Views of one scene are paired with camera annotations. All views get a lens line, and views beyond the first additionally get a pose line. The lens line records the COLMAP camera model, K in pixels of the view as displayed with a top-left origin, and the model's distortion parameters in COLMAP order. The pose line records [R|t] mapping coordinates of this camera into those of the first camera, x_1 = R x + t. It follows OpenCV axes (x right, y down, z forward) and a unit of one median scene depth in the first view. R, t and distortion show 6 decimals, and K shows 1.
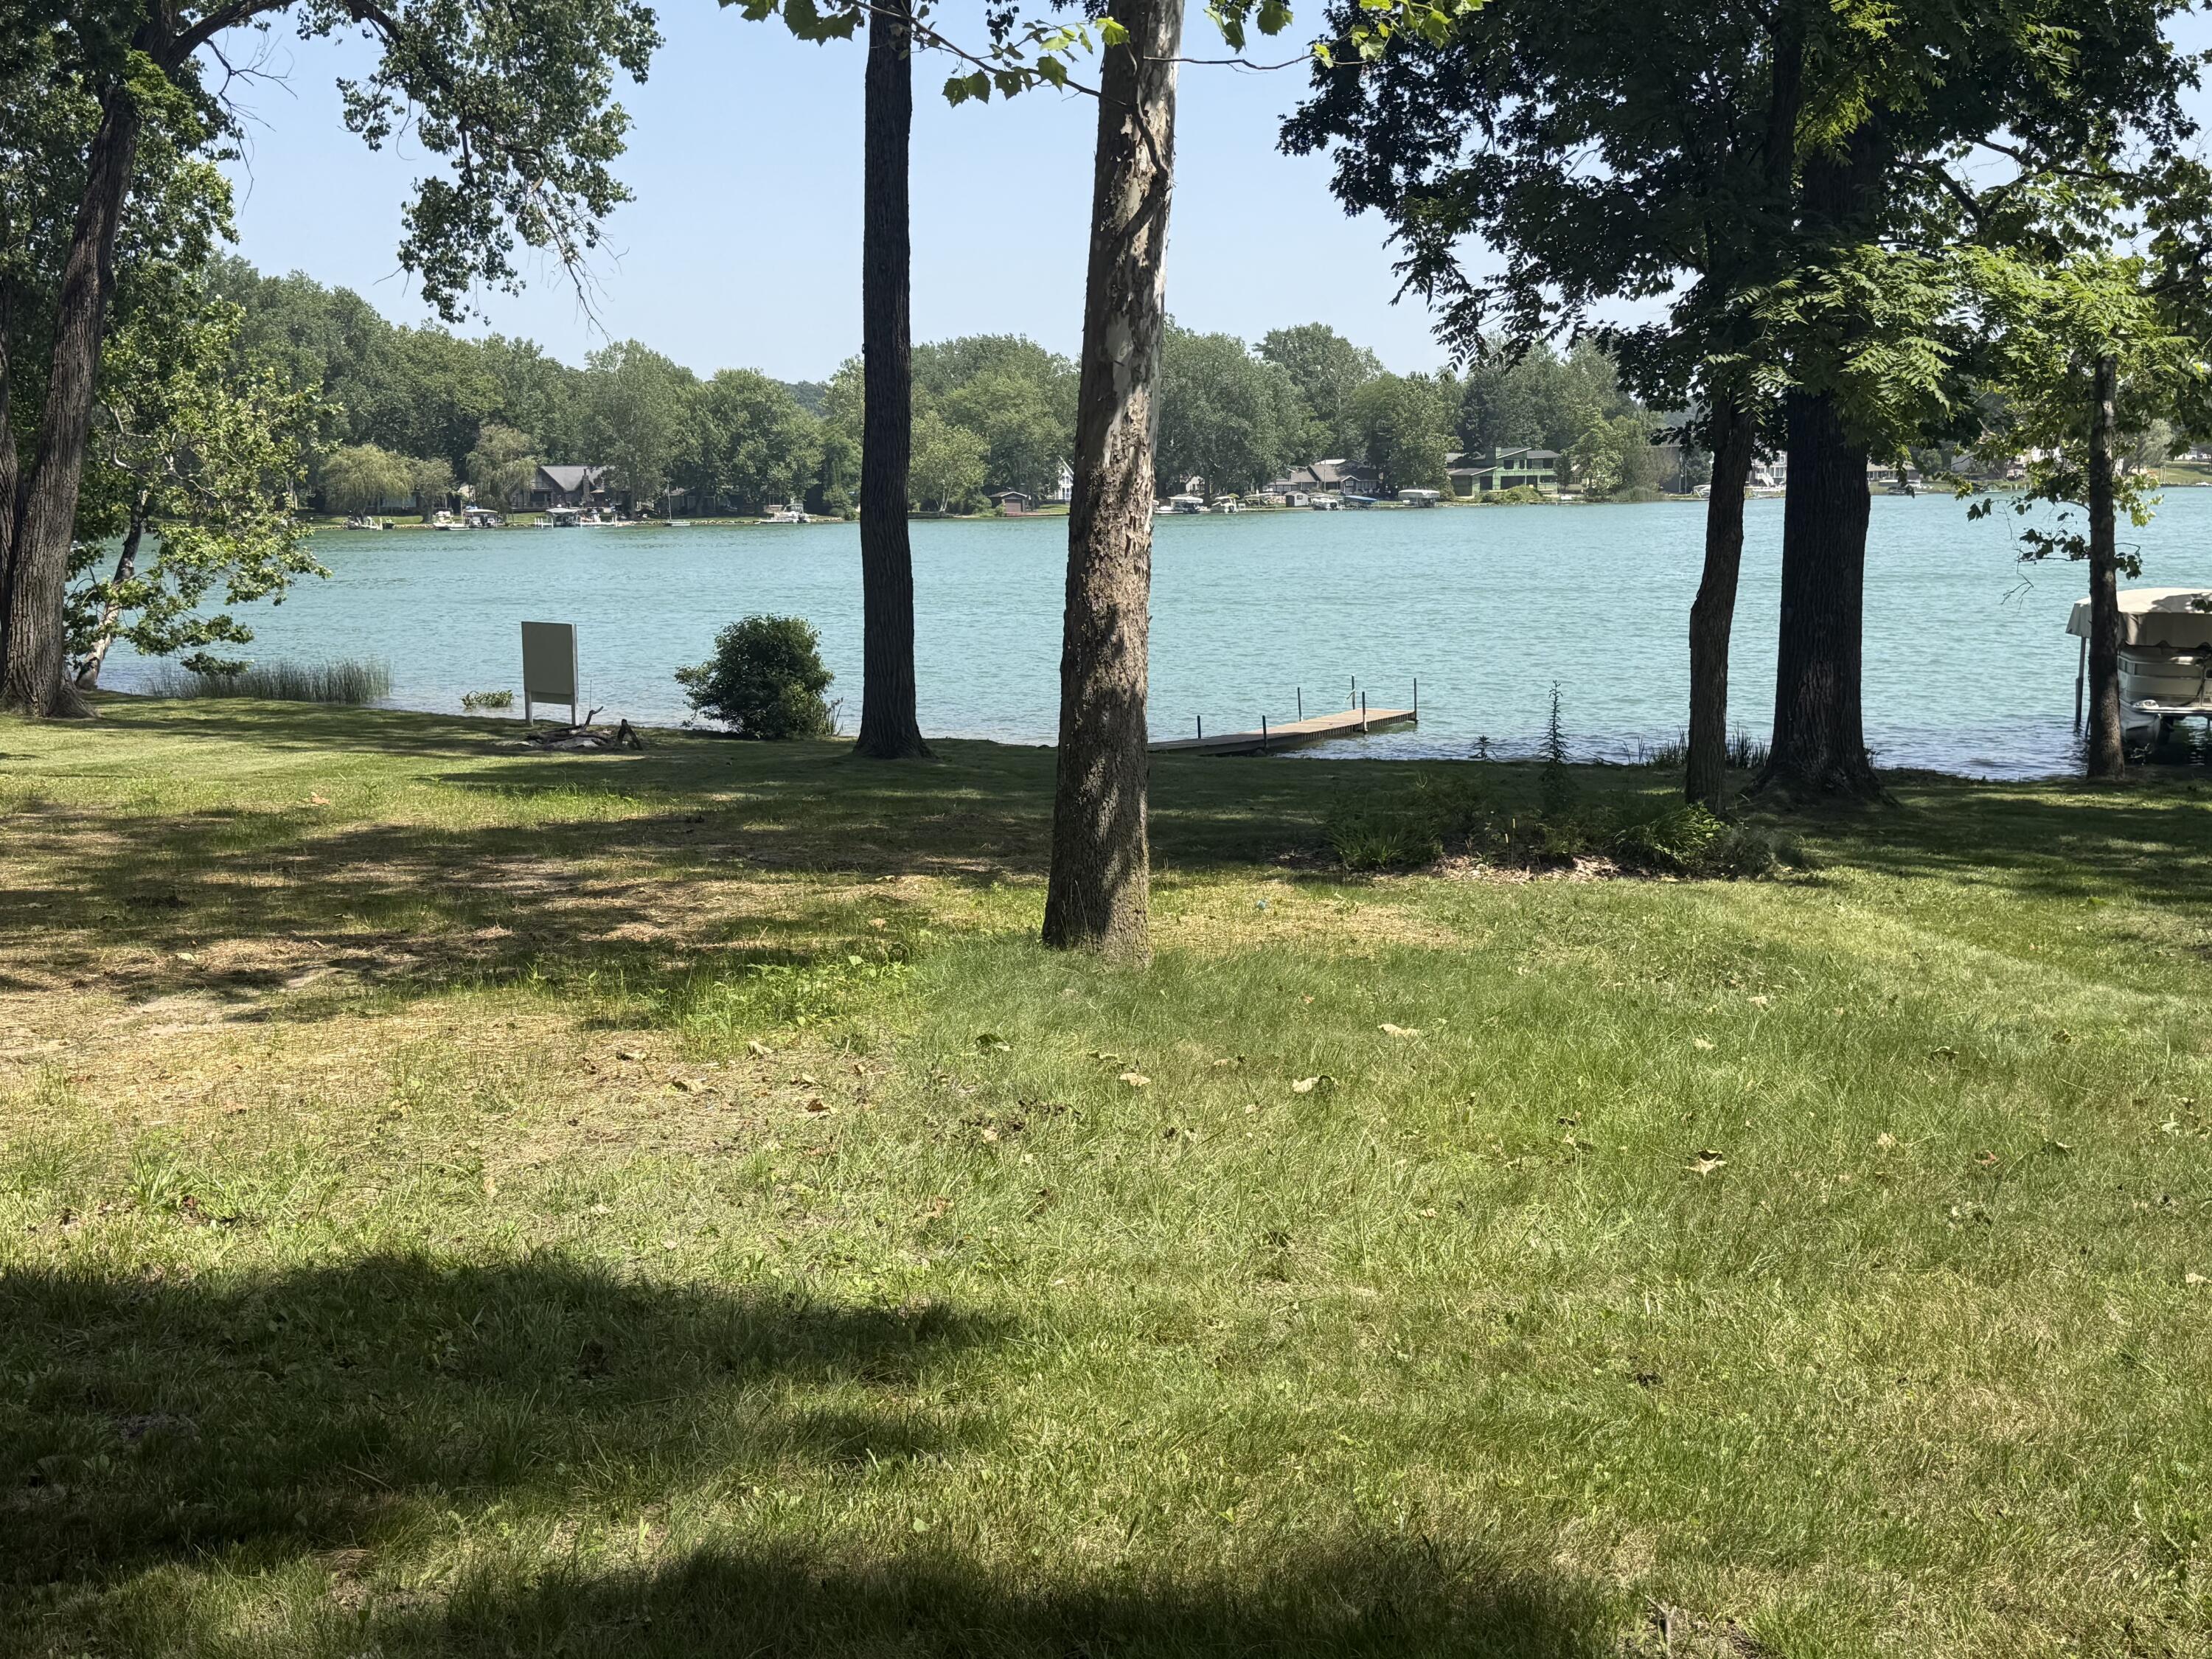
lens RADIAL K [[2454.4, 0, 1120.0], [0, 2454.4, 844.4], [0, 0, 1]] dist [0.204824, -0.457514]
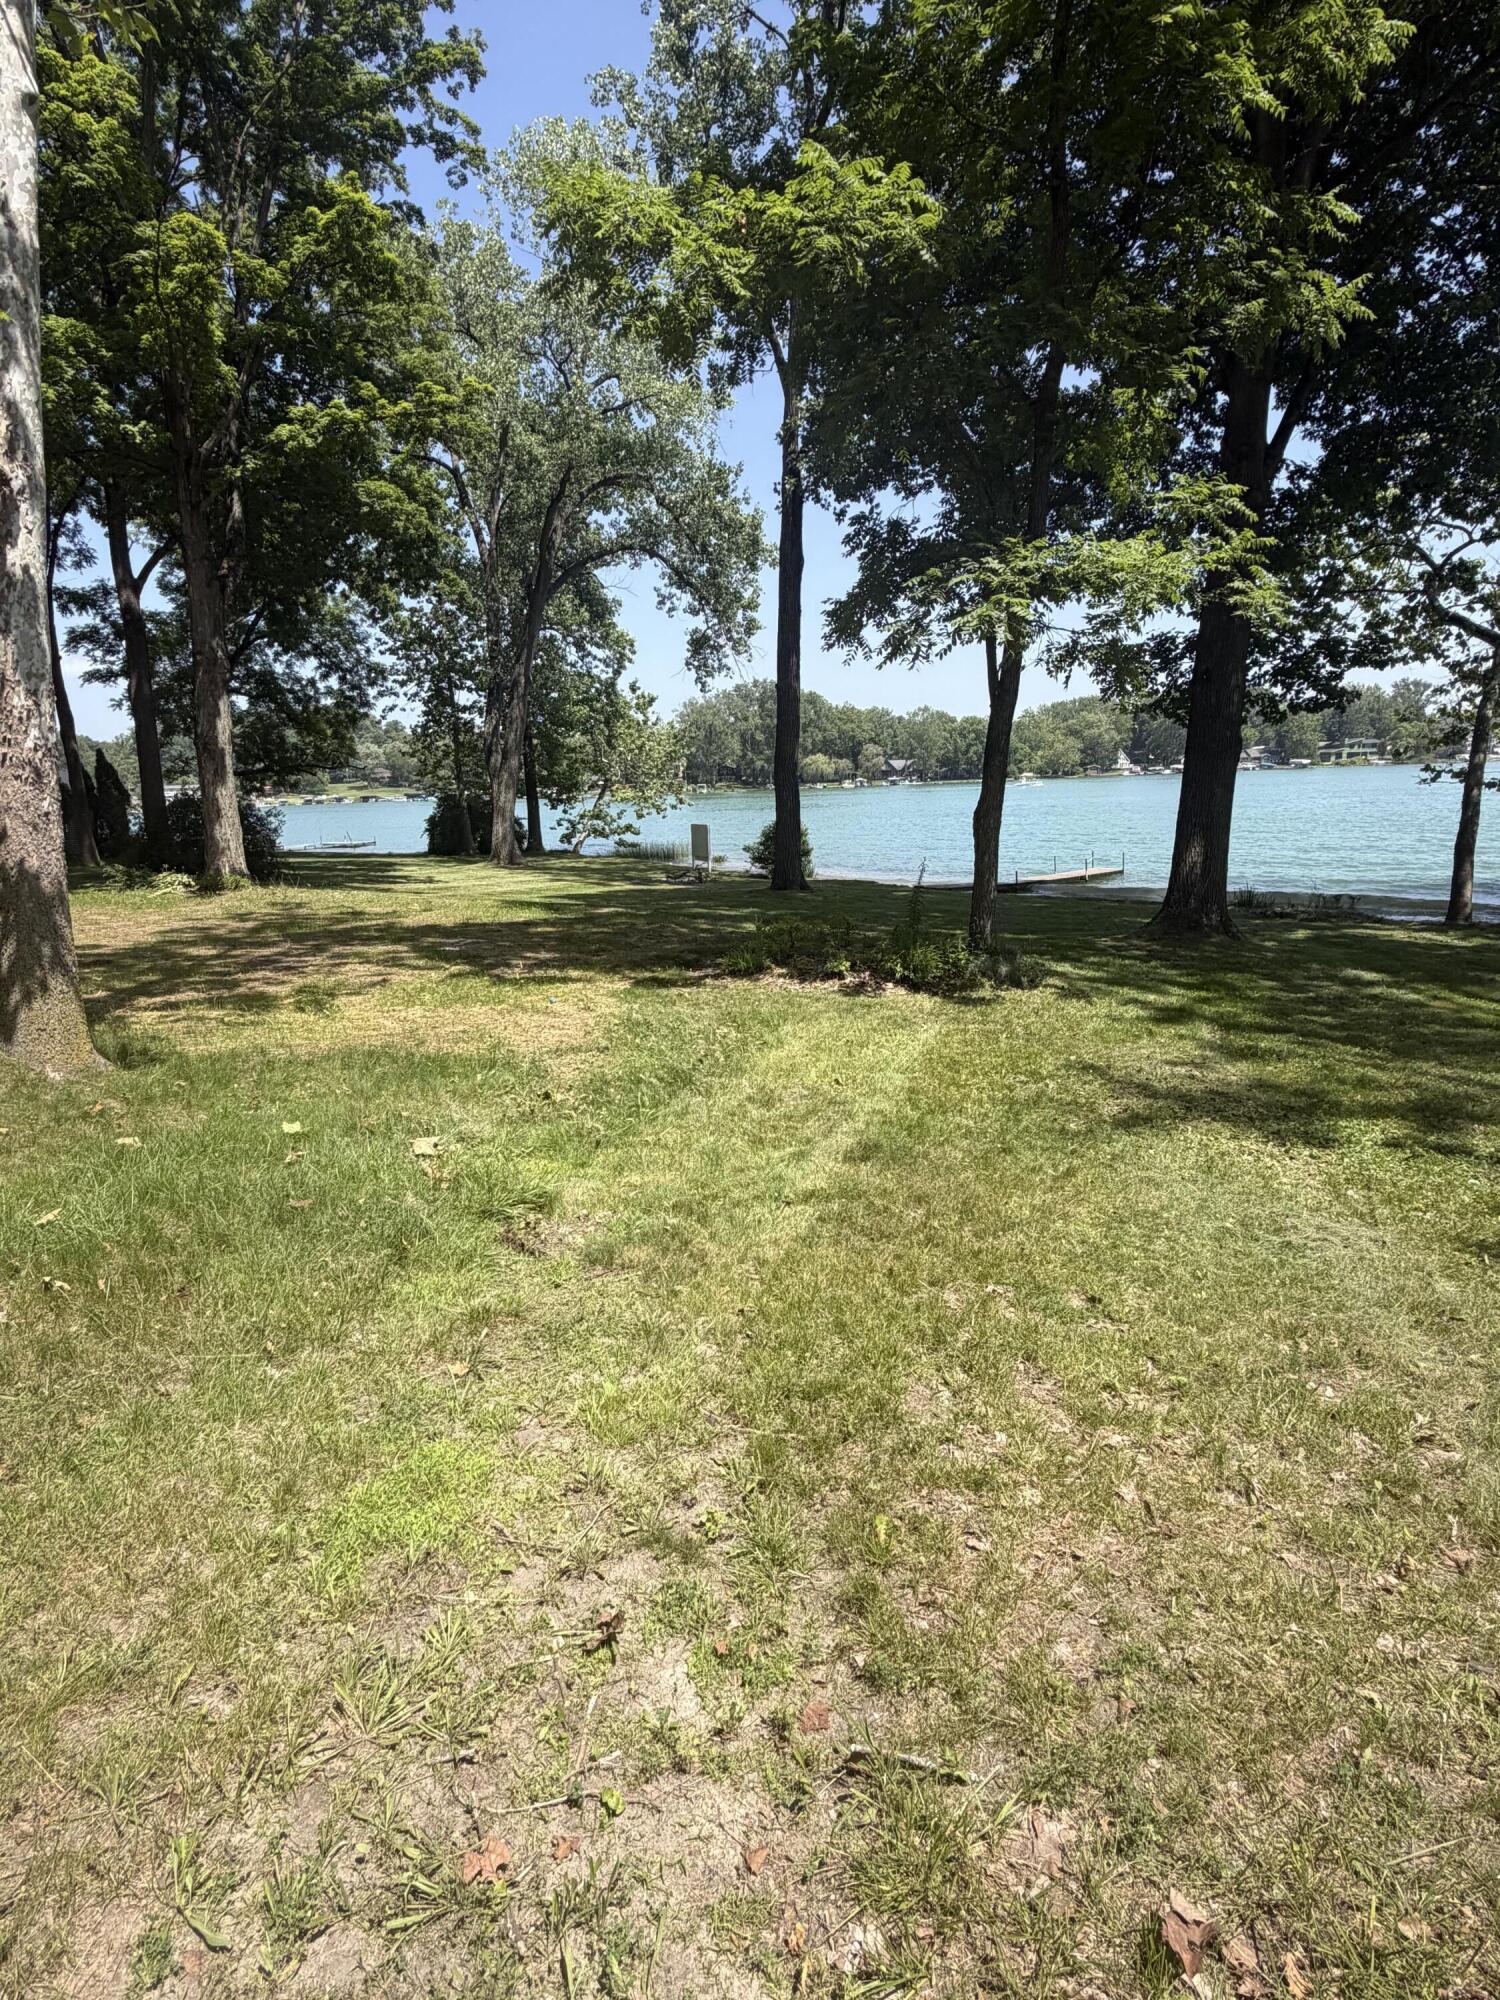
lens RADIAL K [[1006.9, 0, 750.0], [0, 1006.9, 1000.0], [0, 0, 1]] dist [0.000944, 0.000156]
pose [[0.925057, 0.062919, -0.374580, 0.366923], [-0.031910, 0.995572, 0.088422, -0.032236], [0.378485, -0.069843, 0.922969, 0.401634]]
